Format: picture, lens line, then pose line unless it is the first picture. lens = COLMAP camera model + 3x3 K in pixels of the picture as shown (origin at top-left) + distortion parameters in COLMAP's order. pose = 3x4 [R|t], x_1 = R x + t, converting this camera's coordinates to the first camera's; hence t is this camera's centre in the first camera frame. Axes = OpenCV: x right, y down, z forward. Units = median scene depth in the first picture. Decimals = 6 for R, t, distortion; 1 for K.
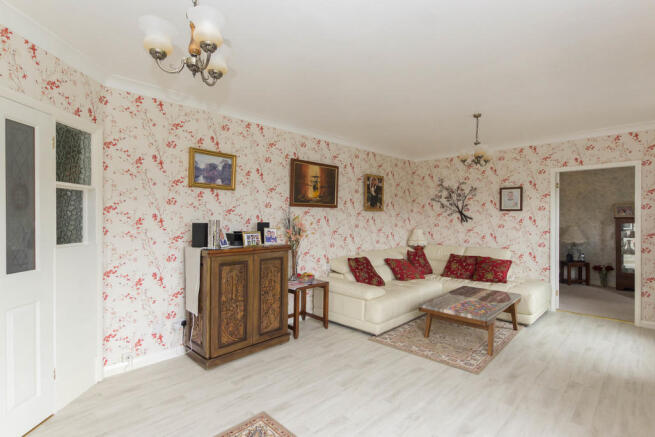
lens RADIAL K [[311.1, 0, 328.7], [0, 311.1, 219.2], [0, 0, 1]] dist [-0.000221, -0.000328]
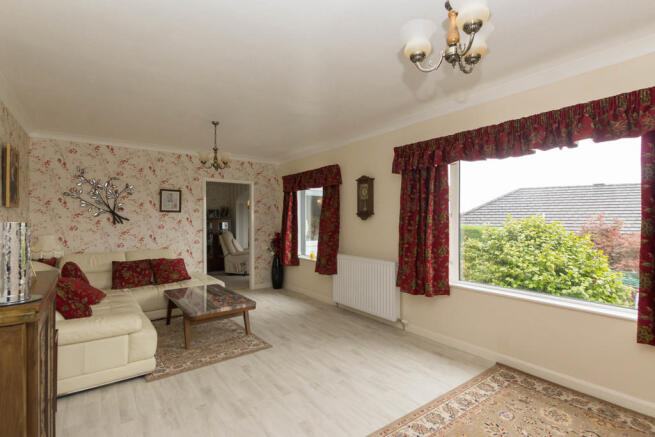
lens RADIAL K [[311.1, 0, 328.7], [0, 311.1, 219.2], [0, 0, 1]] dist [-0.000221, -0.000328]
pose [[0.162768, 0.000245, 0.986664, -0.382133], [0.007217, 0.999973, -0.001439, 0.002734], [-0.986638, 0.007355, 0.162761, 0.324999]]
